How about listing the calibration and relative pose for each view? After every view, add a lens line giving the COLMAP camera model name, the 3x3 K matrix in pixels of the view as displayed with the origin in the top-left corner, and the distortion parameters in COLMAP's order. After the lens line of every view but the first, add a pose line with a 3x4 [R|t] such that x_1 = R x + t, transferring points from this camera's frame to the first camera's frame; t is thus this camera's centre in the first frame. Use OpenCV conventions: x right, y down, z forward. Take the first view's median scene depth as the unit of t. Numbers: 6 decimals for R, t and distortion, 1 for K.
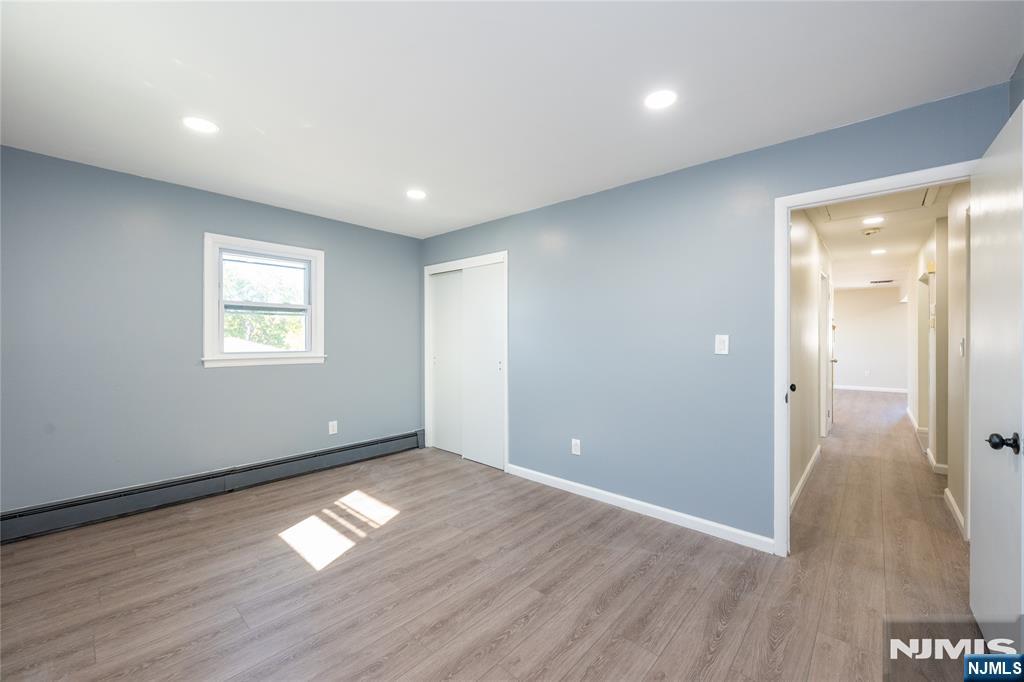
lens RADIAL K [[404.9, 0, 504.5], [0, 404.9, 342.6], [0, 0, 1]] dist [-0.000053, 0.000201]
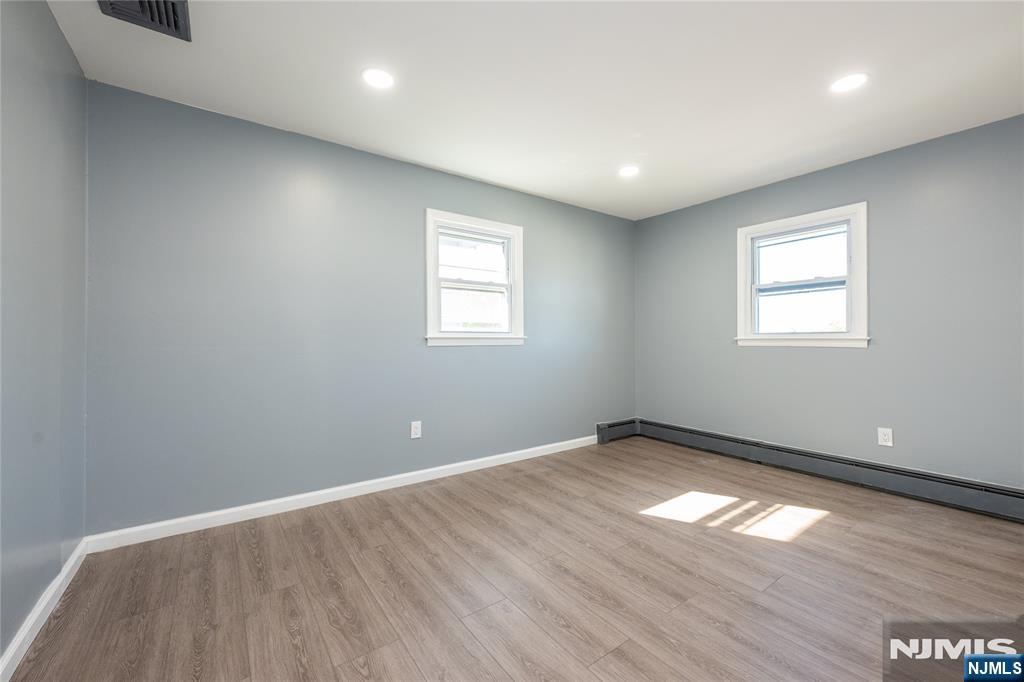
lens RADIAL K [[404.9, 0, 518.1], [0, 404.9, 337.2], [0, 0, 1]] dist [-0.000053, 0.000201]
pose [[-0.181627, -0.006294, -0.983347, 0.581817], [-0.006646, 0.999965, -0.005173, 0.054717], [0.983345, 0.005596, -0.181662, 0.677832]]
